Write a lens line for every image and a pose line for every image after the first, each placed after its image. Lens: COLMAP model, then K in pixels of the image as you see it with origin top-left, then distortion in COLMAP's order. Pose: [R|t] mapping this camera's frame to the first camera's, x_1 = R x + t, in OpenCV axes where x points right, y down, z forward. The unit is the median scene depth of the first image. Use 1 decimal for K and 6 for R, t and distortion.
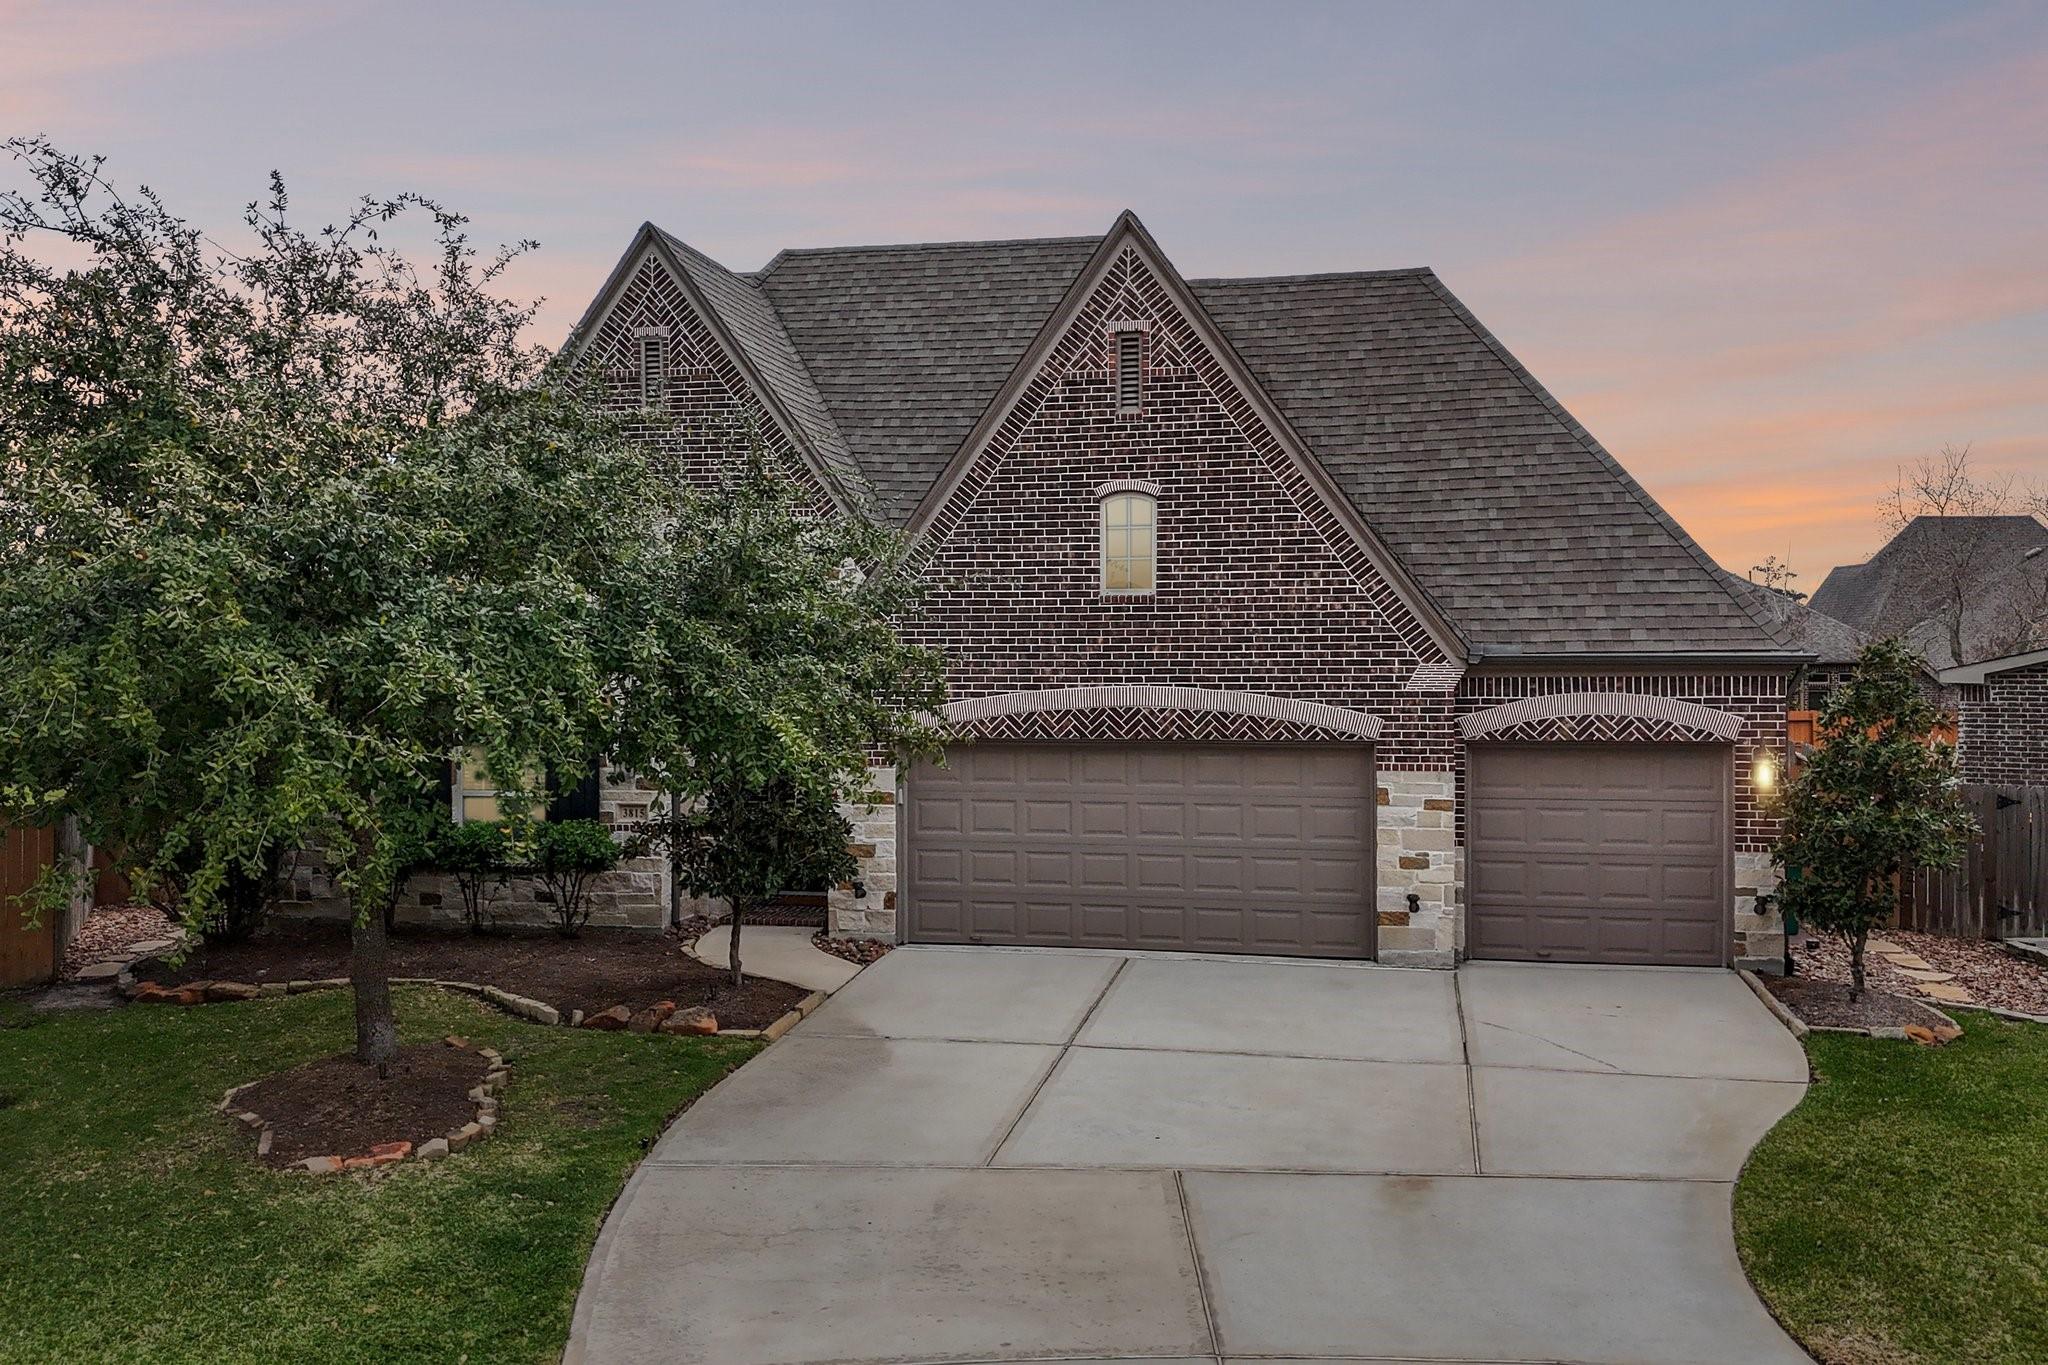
lens RADIAL K [[1800.3, 0, 1020.4], [0, 1800.3, 818.1], [0, 0, 1]] dist [0.039281, -0.006600]
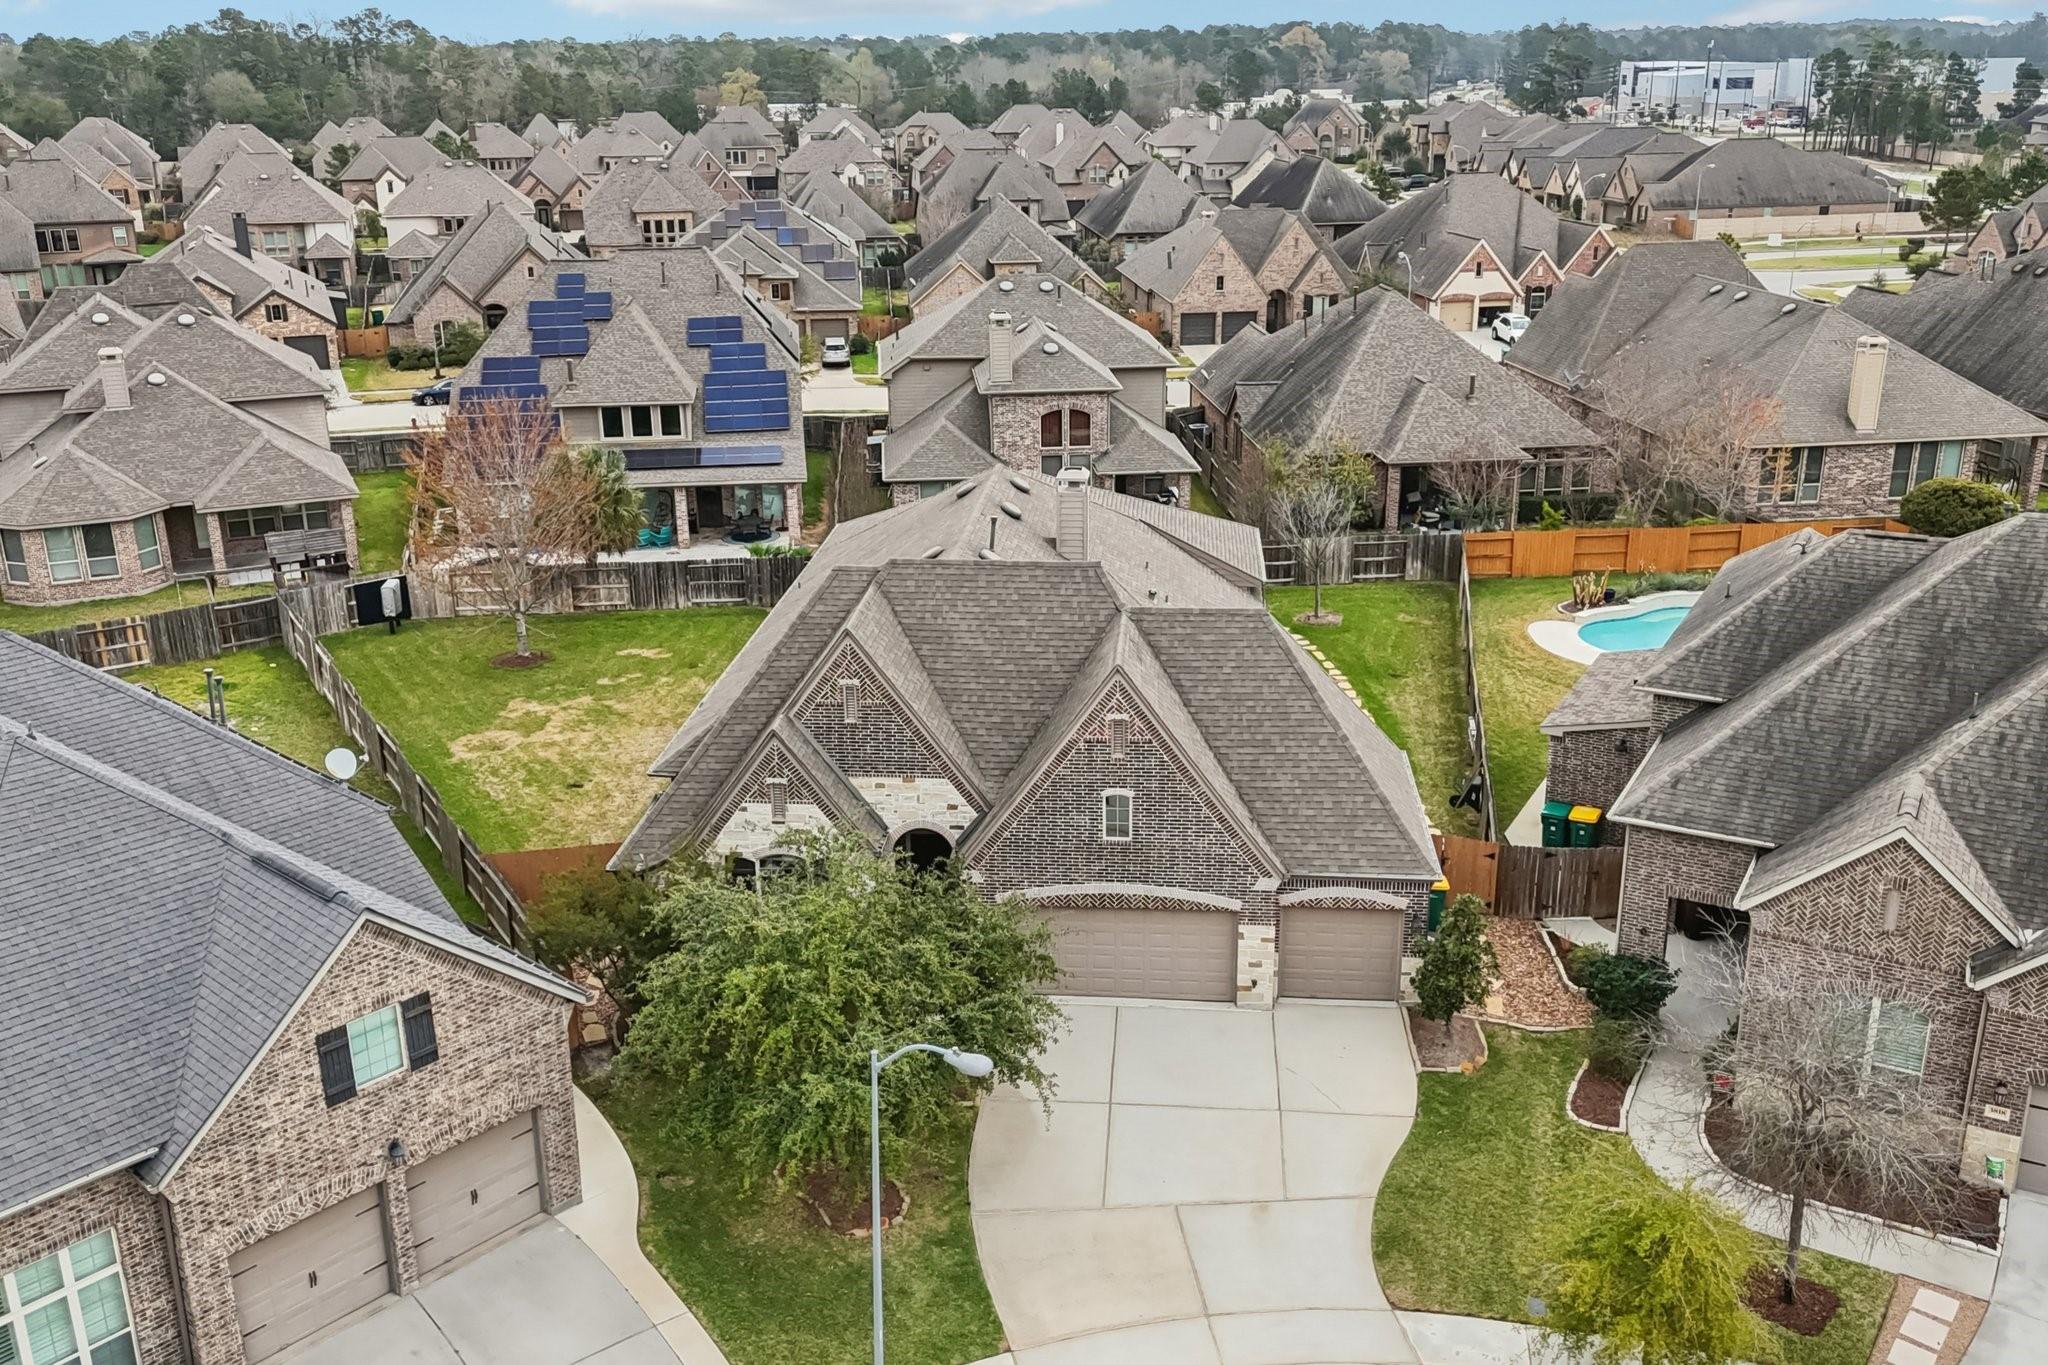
lens RADIAL K [[1800.3, 0, 1020.4], [0, 1800.3, 818.1], [0, 0, 1]] dist [0.039281, -0.006600]
pose [[0.992553, -0.059242, 0.106435, -0.262837], [0.020716, 0.943133, 0.331769, -0.829429], [-0.120037, -0.327093, 0.937337, -0.865032]]
